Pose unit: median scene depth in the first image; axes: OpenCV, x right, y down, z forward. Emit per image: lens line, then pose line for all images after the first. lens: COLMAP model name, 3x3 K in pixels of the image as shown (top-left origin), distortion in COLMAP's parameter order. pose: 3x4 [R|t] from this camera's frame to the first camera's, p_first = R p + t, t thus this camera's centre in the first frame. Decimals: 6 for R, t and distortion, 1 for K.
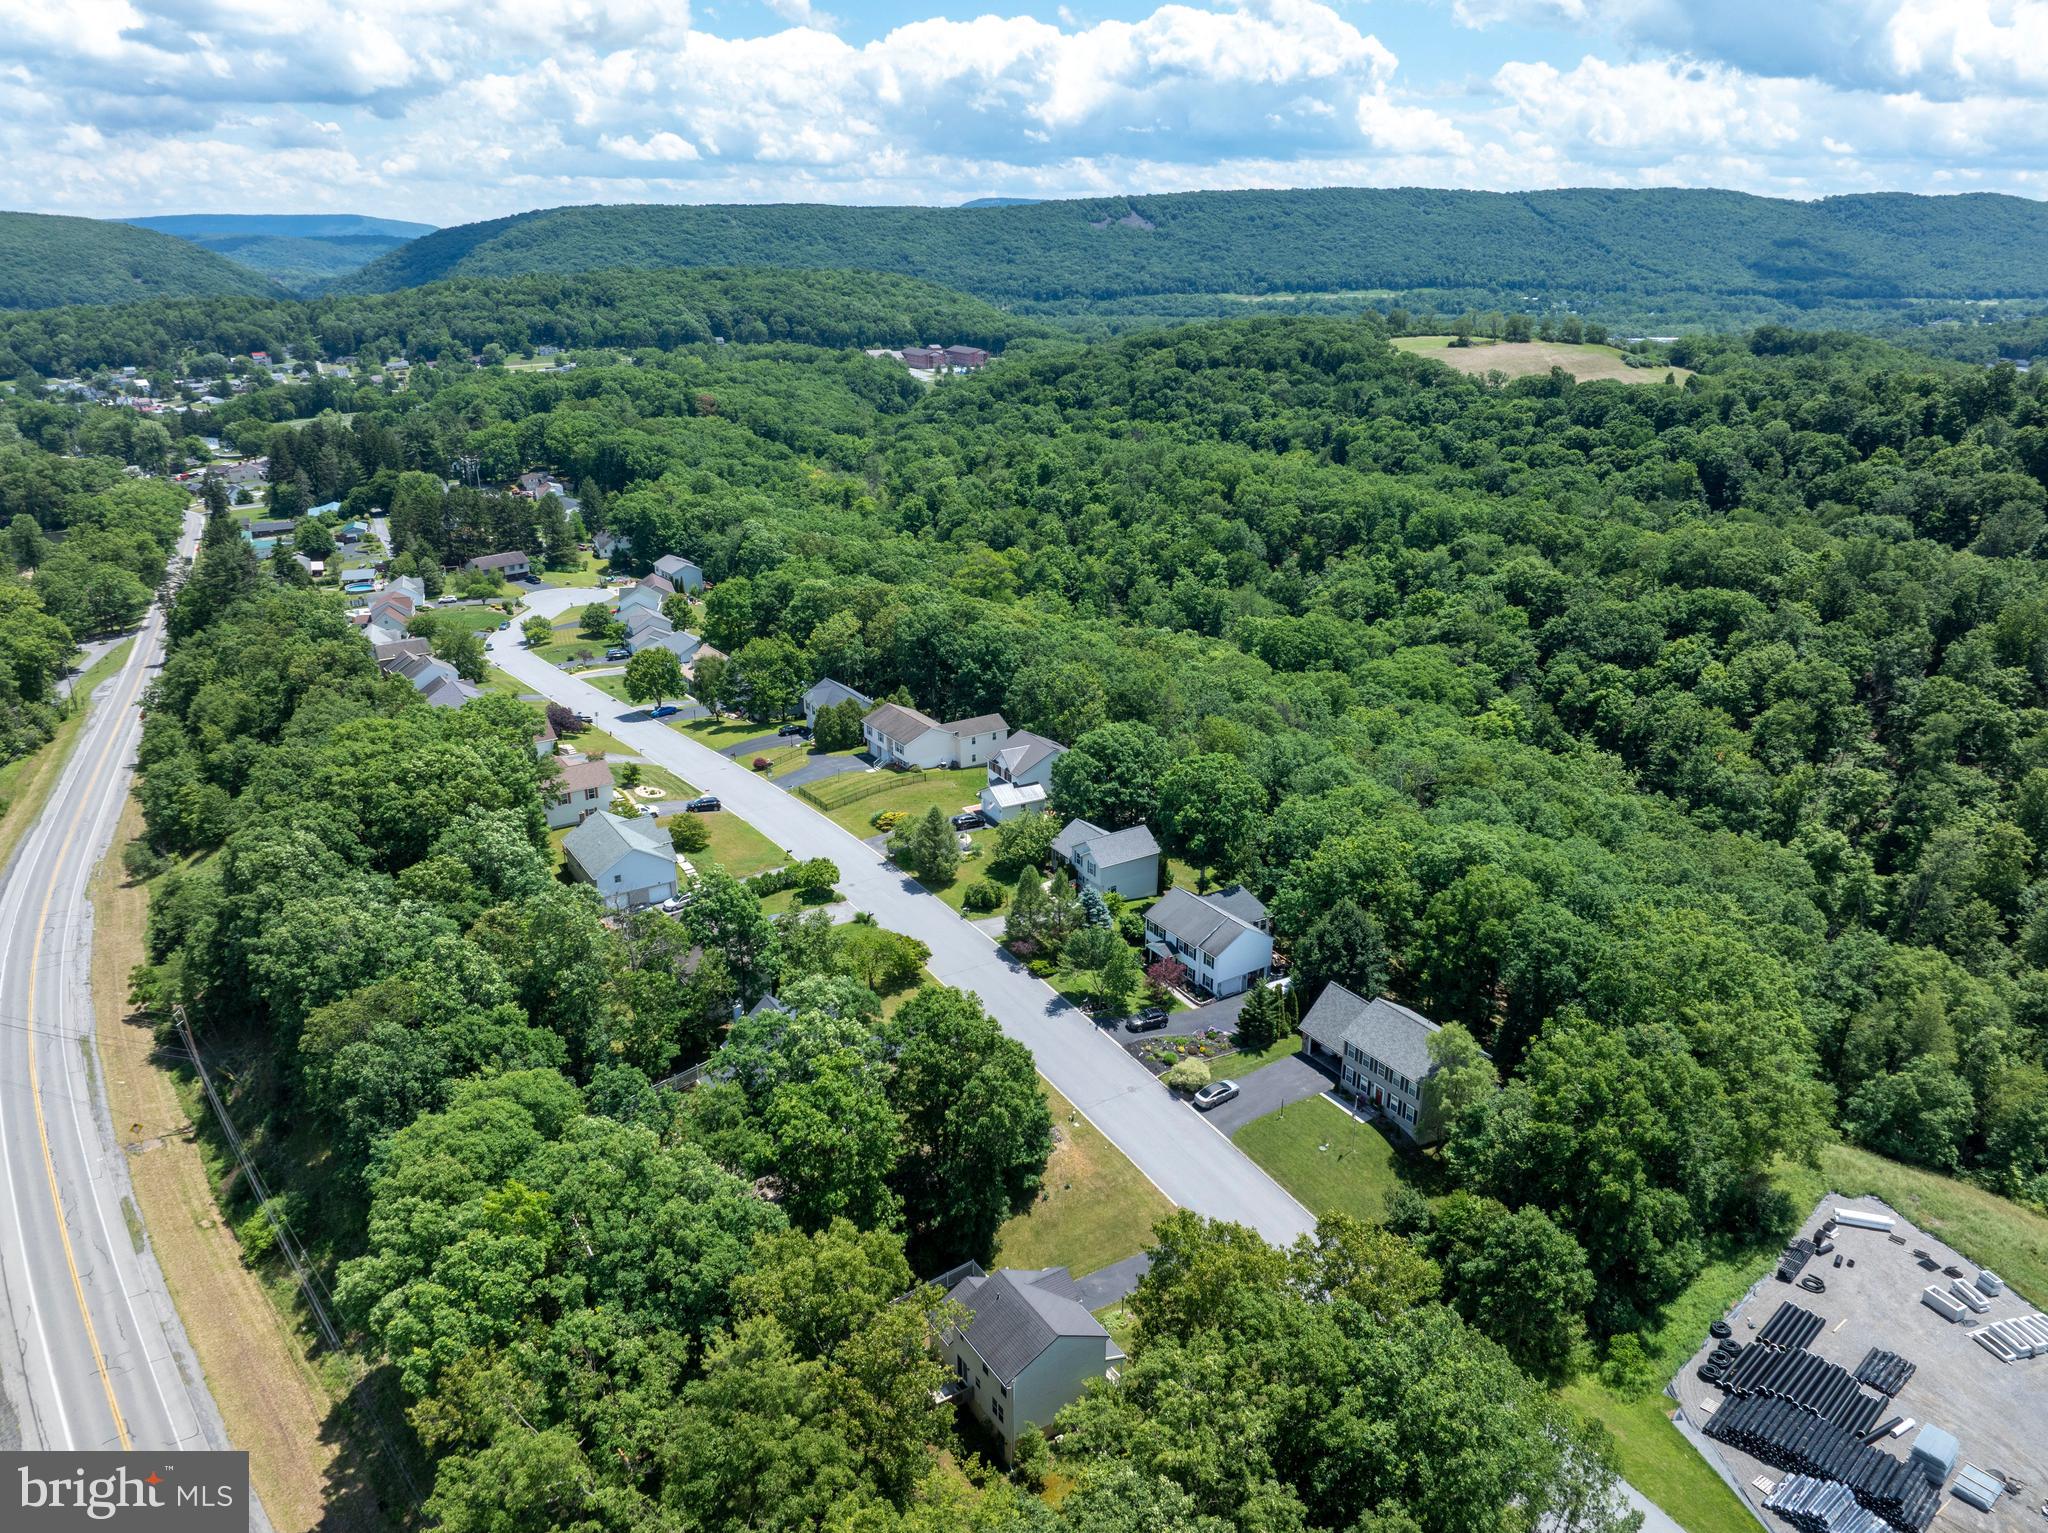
lens RADIAL K [[1448.4, 0, 1024.1], [0, 1448.4, 766.4], [0, 0, 1]] dist [-0.037631, 0.004002]
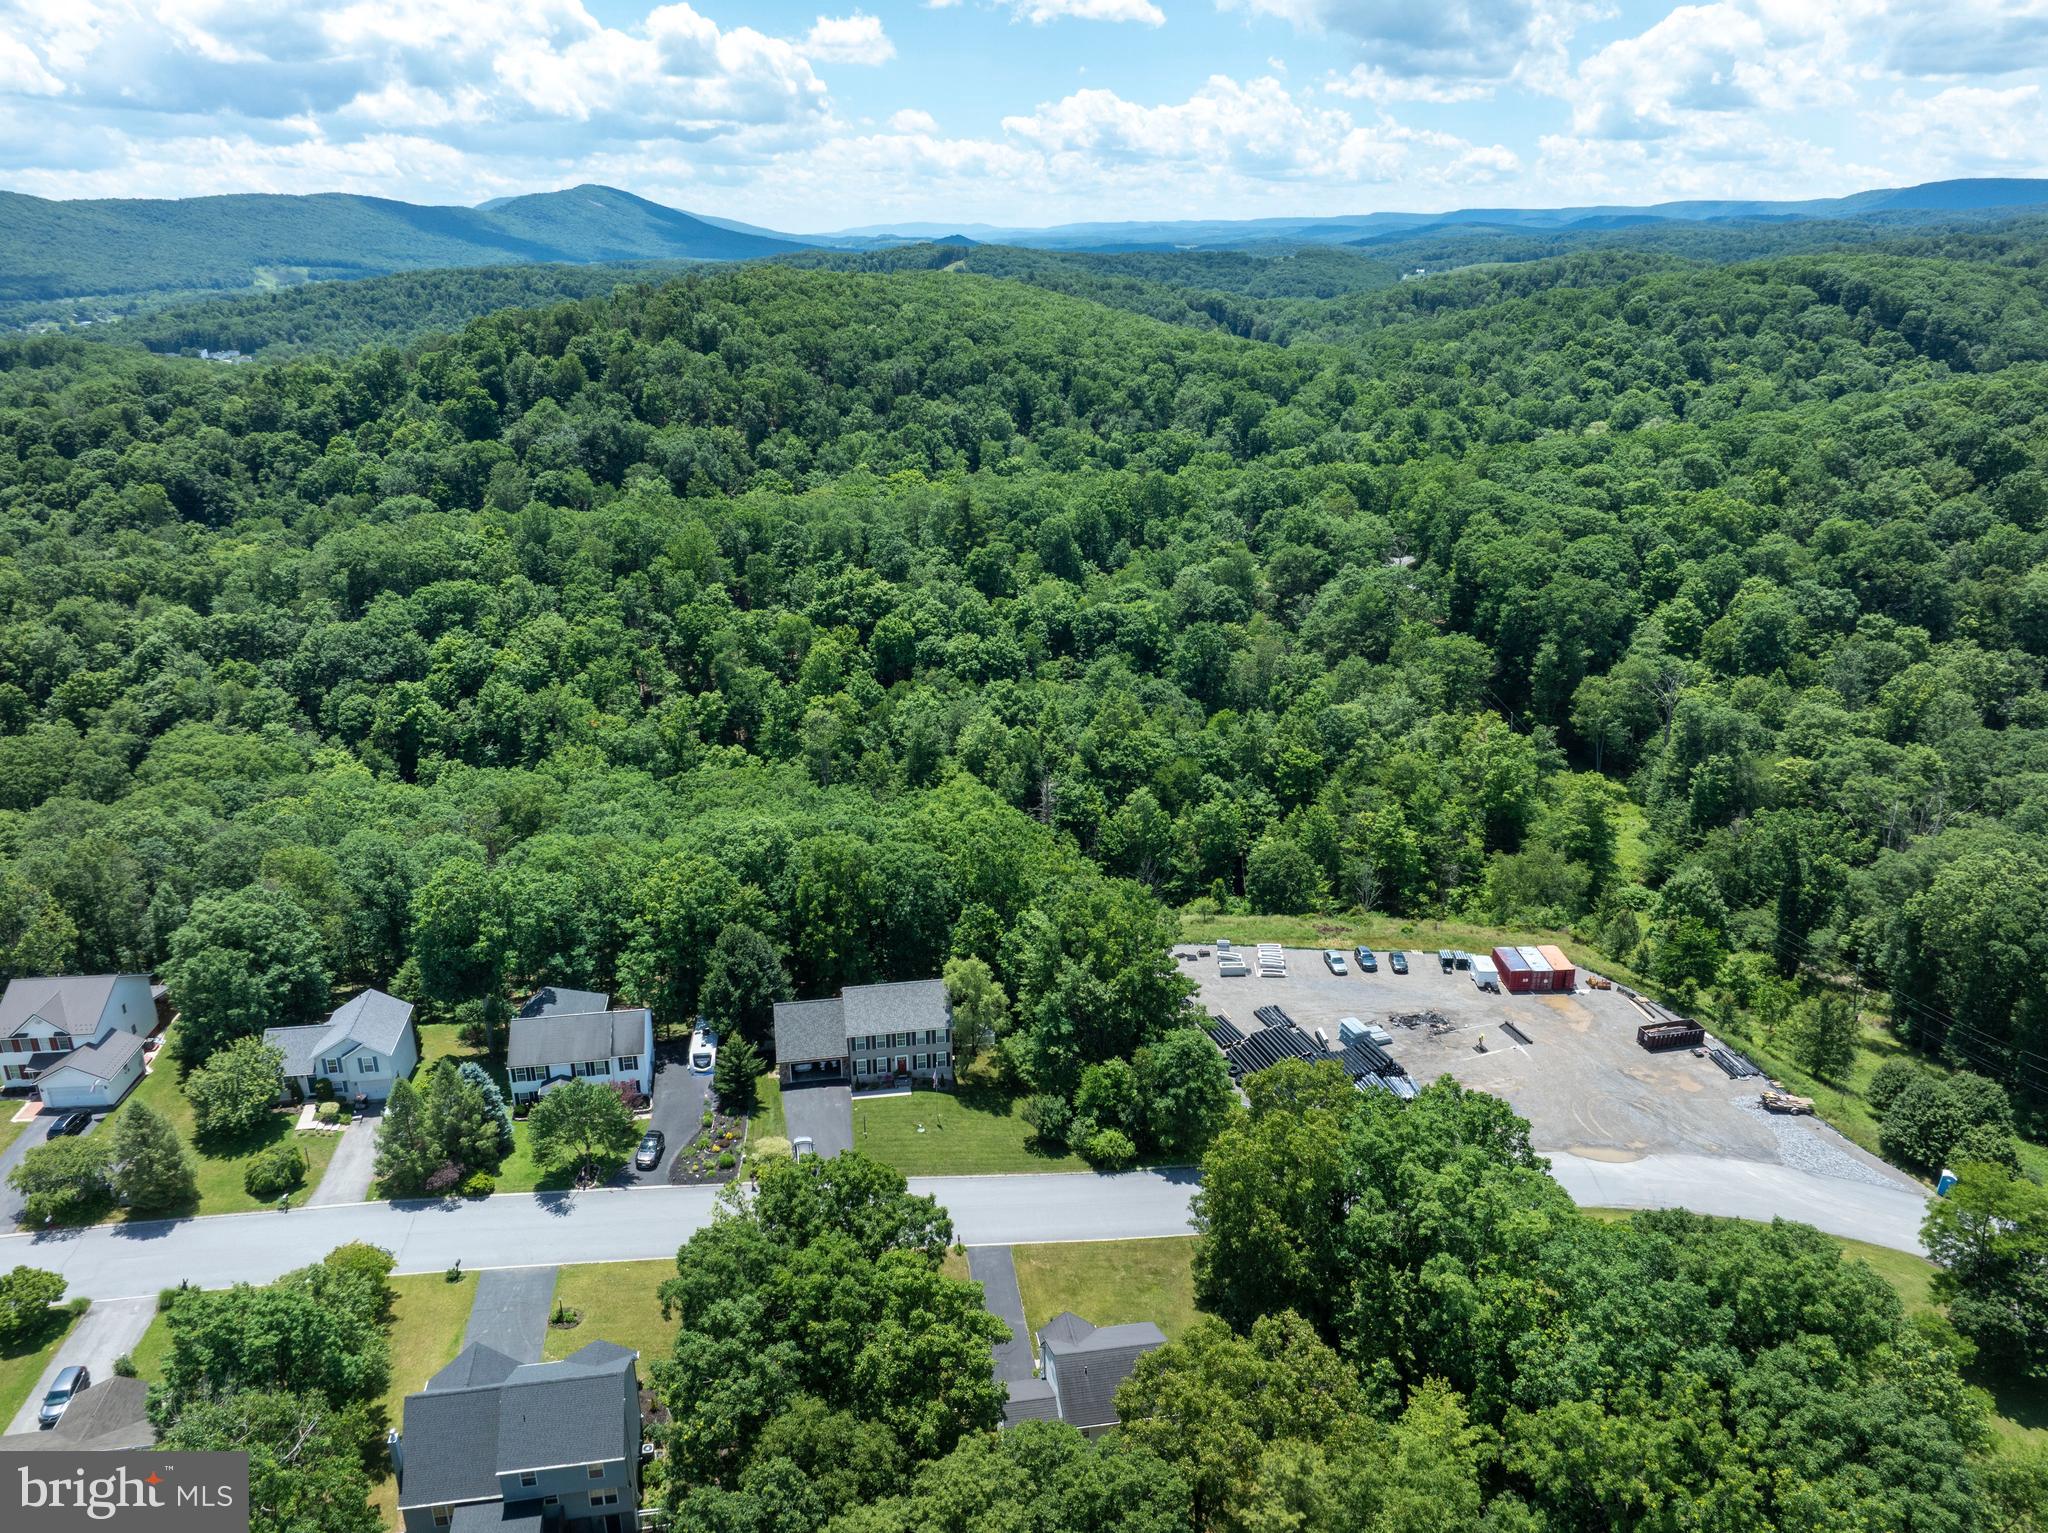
lens RADIAL K [[1448.4, 0, 1024.2], [0, 1448.4, 766.9], [0, 0, 1]] dist [-0.037631, 0.004002]
pose [[0.386054, -0.325125, 0.863282, -0.491141], [0.324627, 0.923852, 0.202766, -0.135671], [-0.863470, 0.201966, 0.462201, 0.361799]]
